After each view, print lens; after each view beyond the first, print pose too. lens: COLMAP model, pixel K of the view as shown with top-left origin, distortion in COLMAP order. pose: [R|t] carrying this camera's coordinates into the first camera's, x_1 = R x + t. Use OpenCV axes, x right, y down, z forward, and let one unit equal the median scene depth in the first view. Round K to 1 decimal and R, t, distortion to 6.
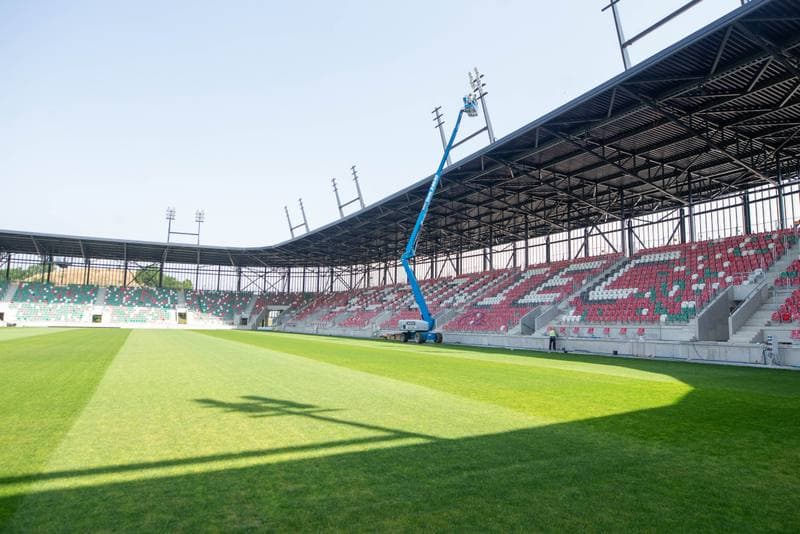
lens RADIAL K [[513.4, 0, 417.7], [0, 513.4, 268.0], [0, 0, 1]] dist [-0.026195, -0.000063]
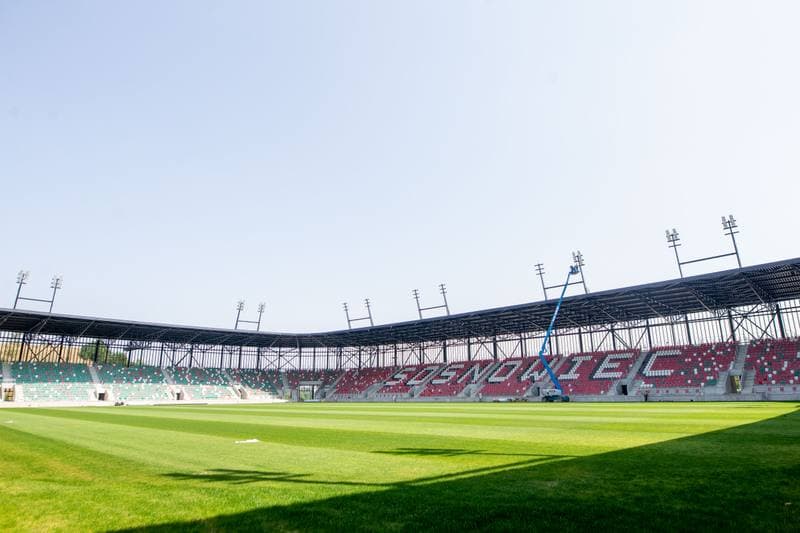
lens RADIAL K [[513.4, 0, 400.0], [0, 513.4, 267.1], [0, 0, 1]] dist [-0.026195, -0.000063]
pose [[0.962584, 0.035998, 0.268583, -0.447915], [-0.000473, 0.991359, -0.131176, -0.038031], [-0.270984, 0.126140, 0.954283, -0.266761]]
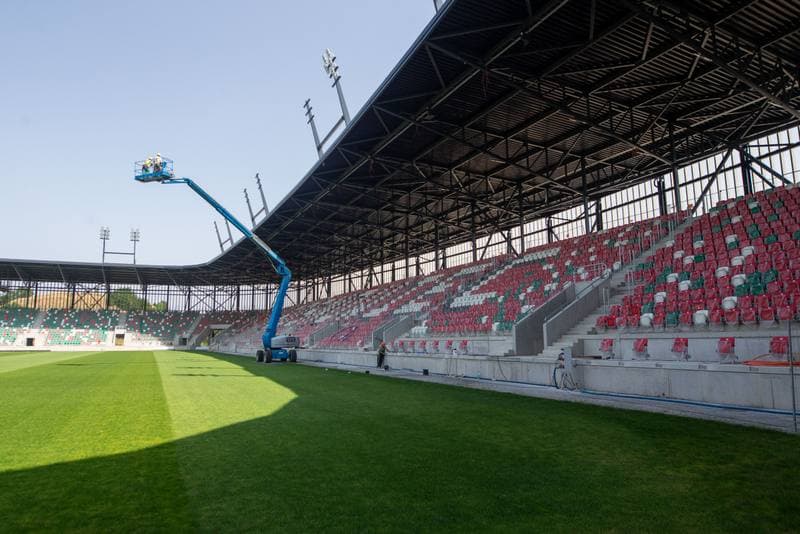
lens RADIAL K [[493.3, 0, 411.7], [0, 493.3, 268.4], [0, 0, 1]] dist [-0.028934, -0.009744]
pose [[0.998606, -0.032291, -0.041761, 0.146094], [0.030848, 0.998920, -0.034749, 0.011398], [0.042838, 0.033412, 0.998523, 0.085839]]
